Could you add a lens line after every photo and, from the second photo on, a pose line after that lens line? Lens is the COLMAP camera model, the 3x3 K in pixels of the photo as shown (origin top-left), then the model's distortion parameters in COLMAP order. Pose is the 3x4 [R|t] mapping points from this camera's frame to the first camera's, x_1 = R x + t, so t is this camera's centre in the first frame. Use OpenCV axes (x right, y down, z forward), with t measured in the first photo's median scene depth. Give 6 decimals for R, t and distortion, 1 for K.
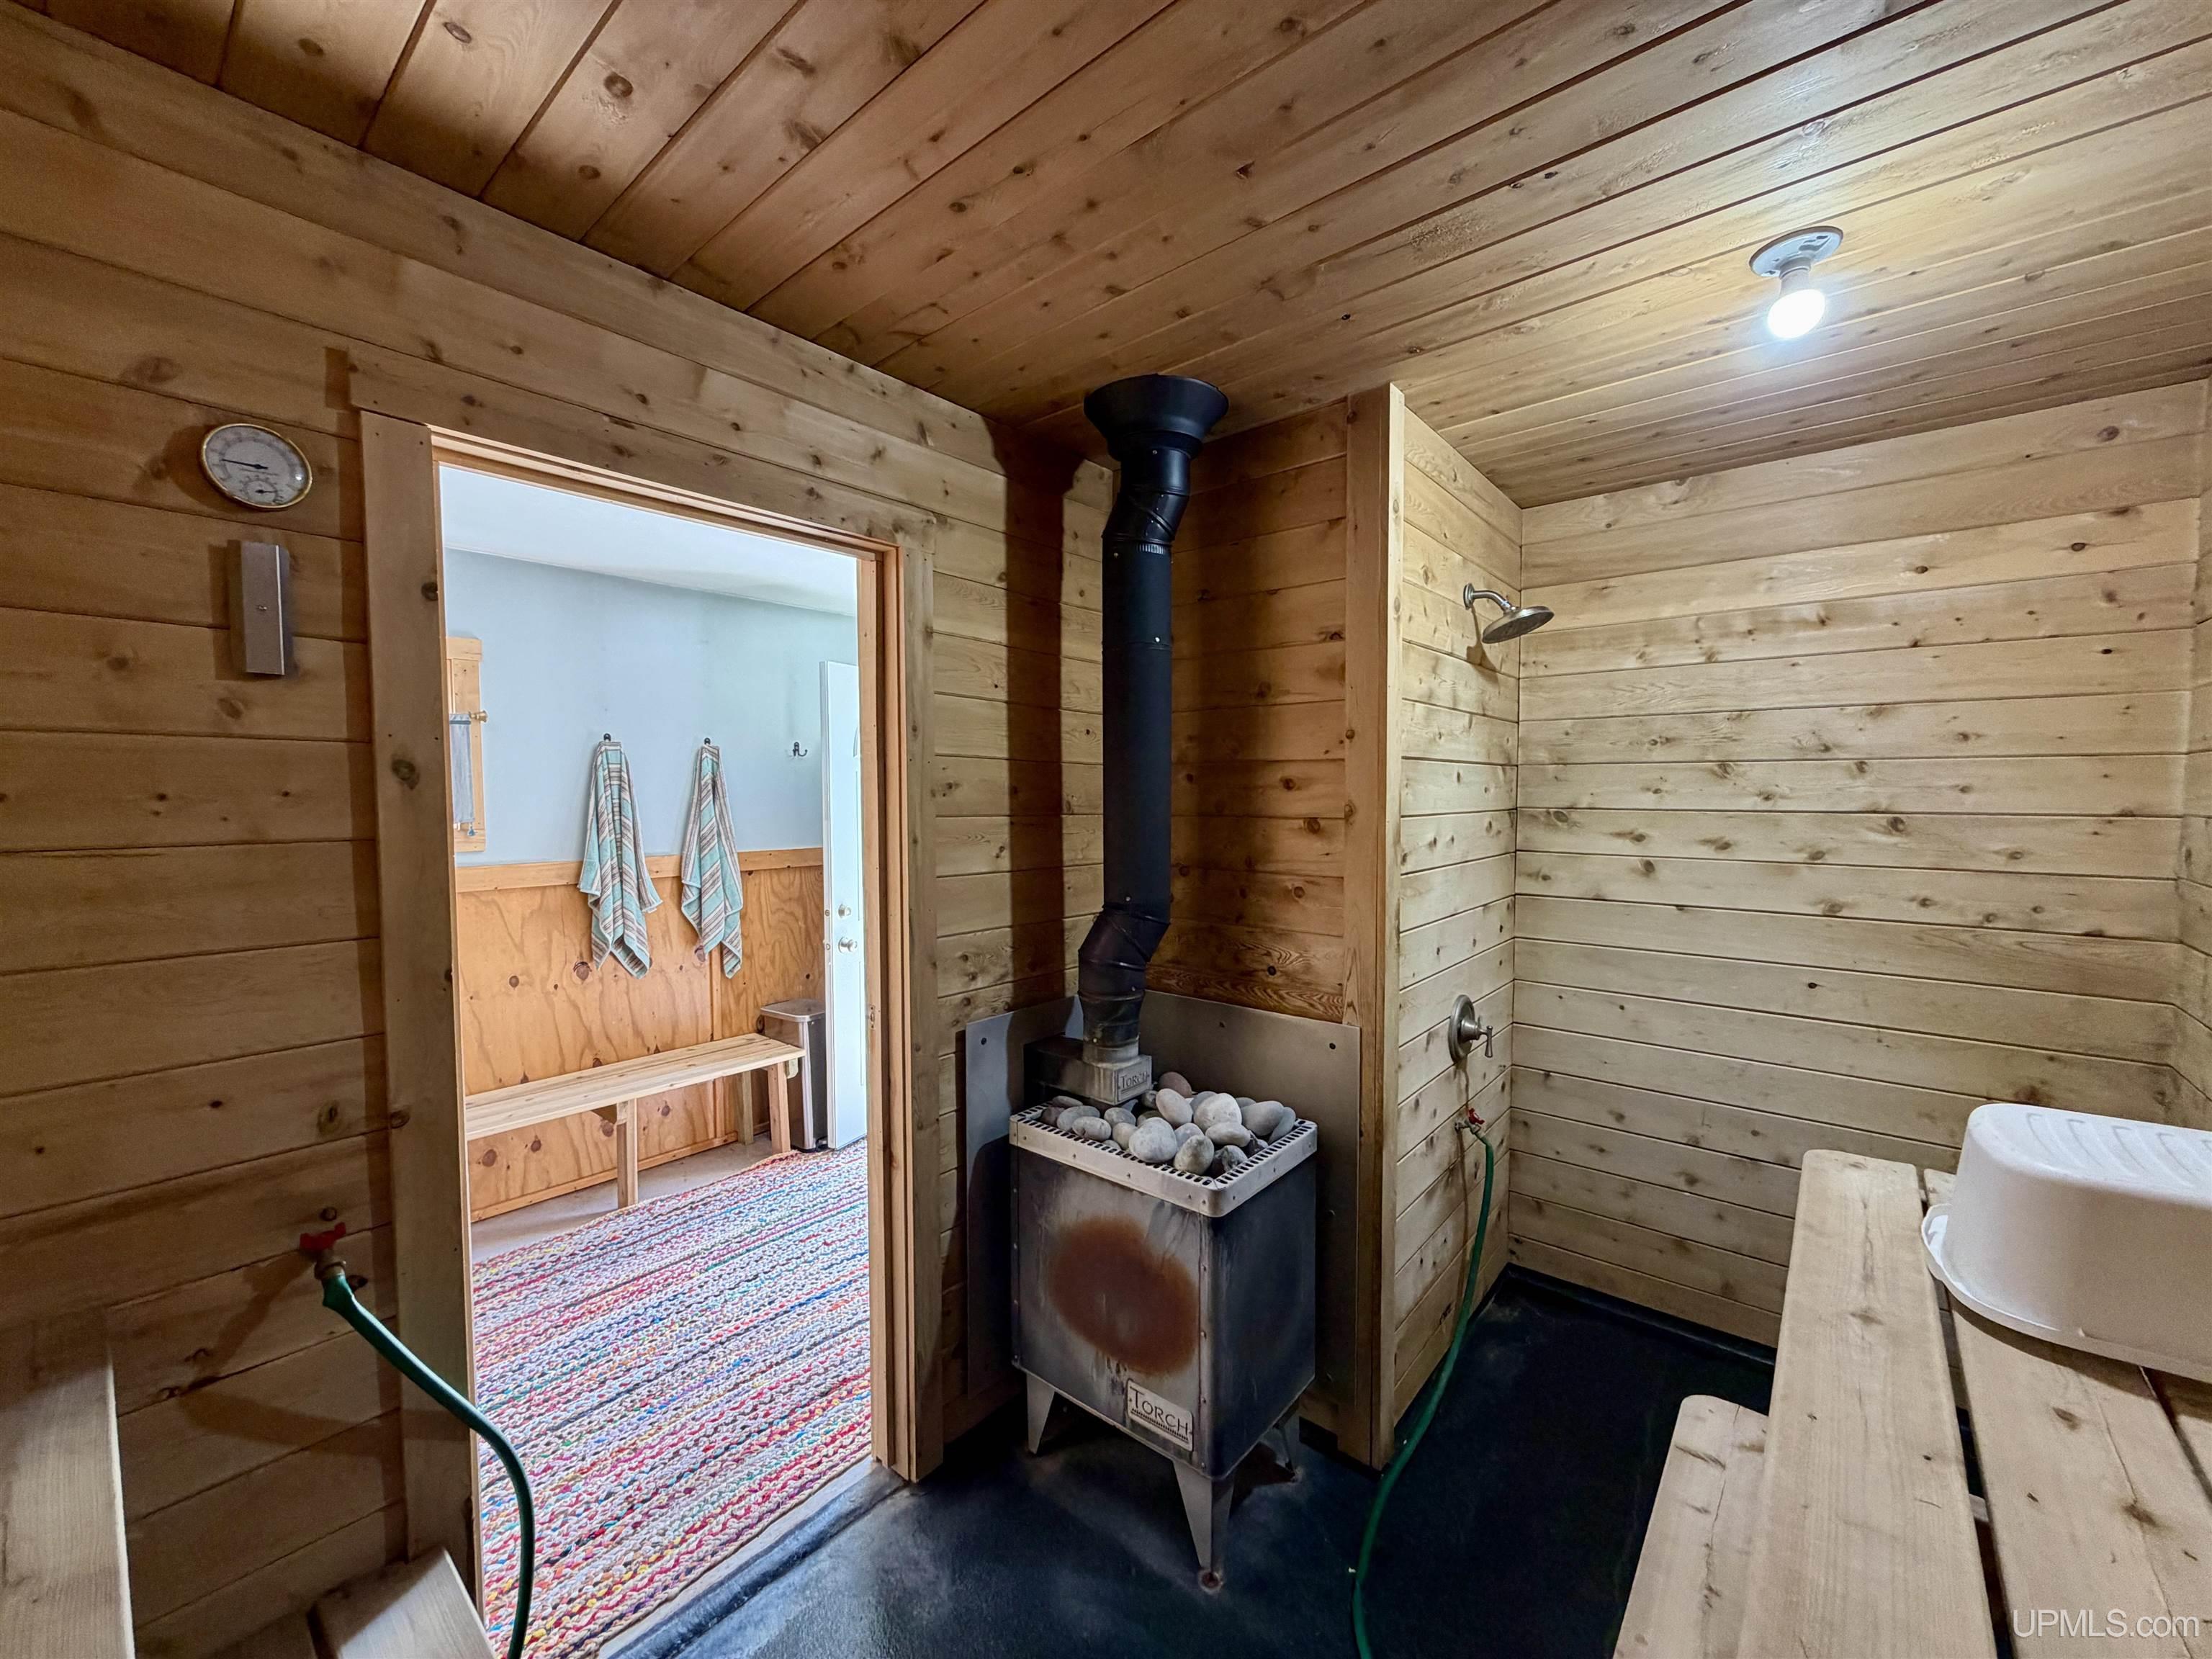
lens RADIAL K [[879.6, 0, 1097.0], [0, 879.6, 828.2], [0, 0, 1]] dist [-0.000593, -0.000094]
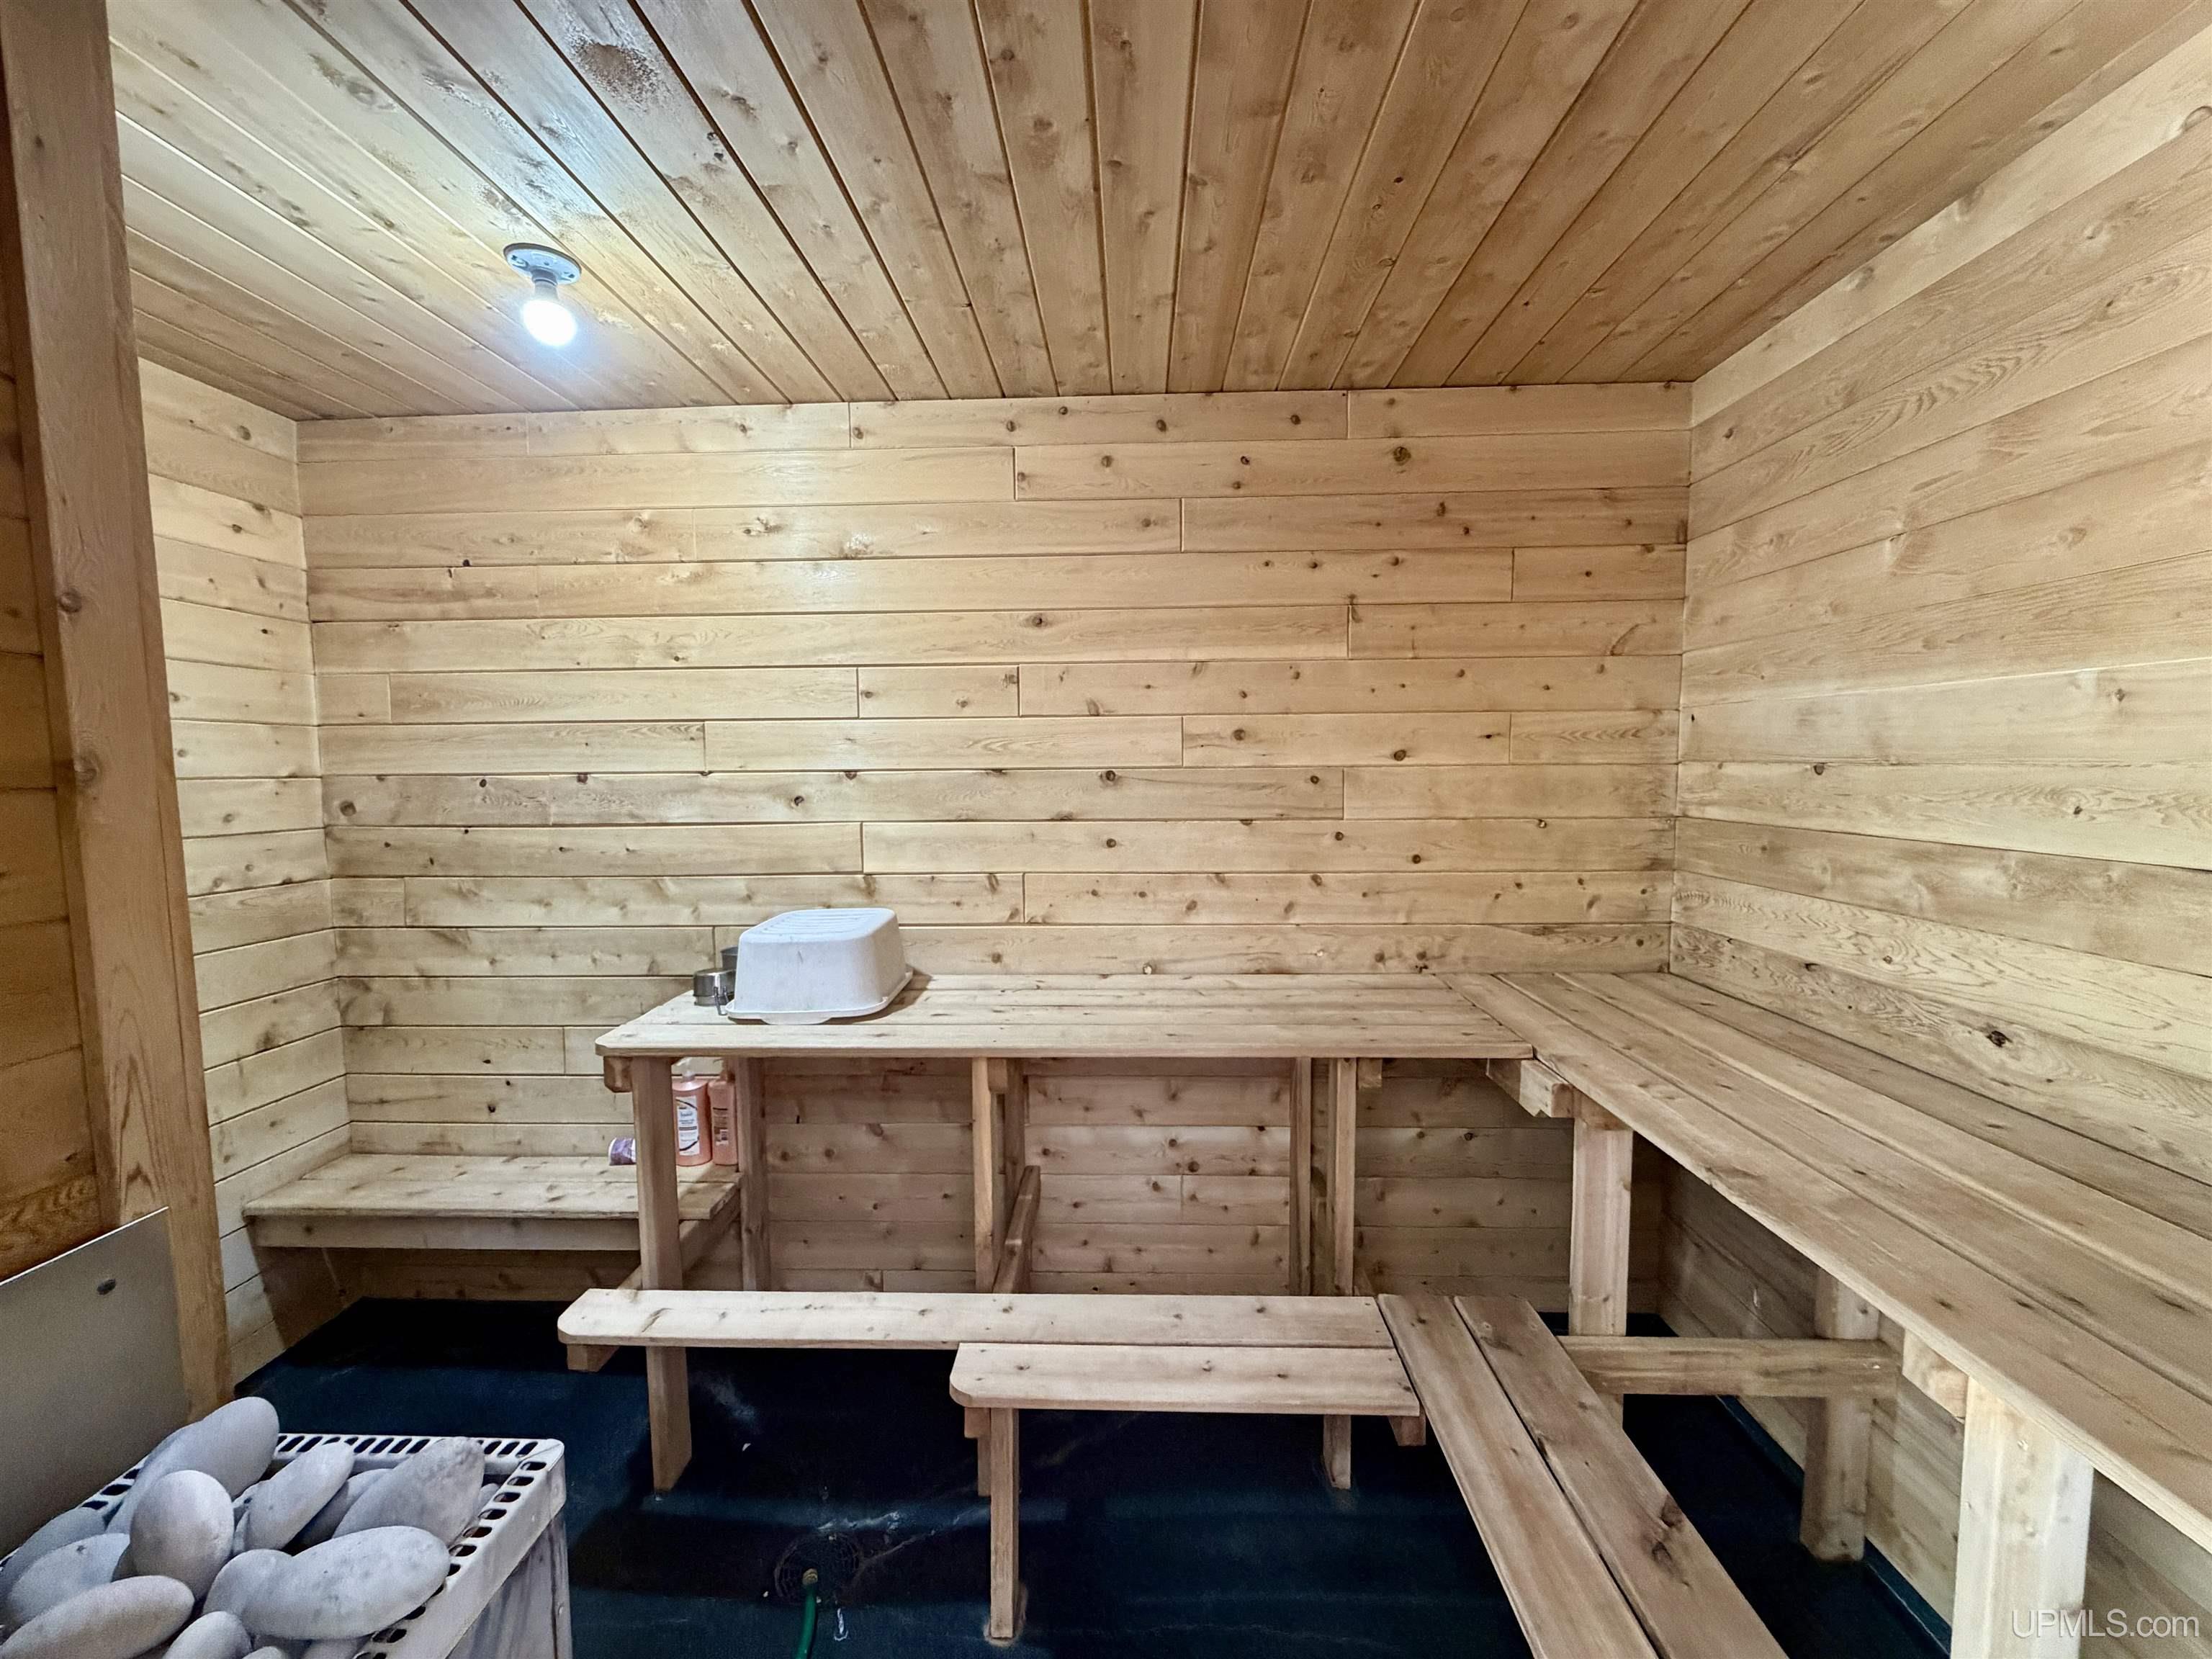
lens RADIAL K [[879.6, 0, 1099.2], [0, 879.6, 832.5], [0, 0, 1]] dist [-0.000593, -0.000094]
pose [[-0.614110, -0.050921, 0.787576, -0.408200], [0.047041, 0.993780, 0.100934, -0.008553], [-0.787817, 0.099033, -0.607895, 0.870822]]
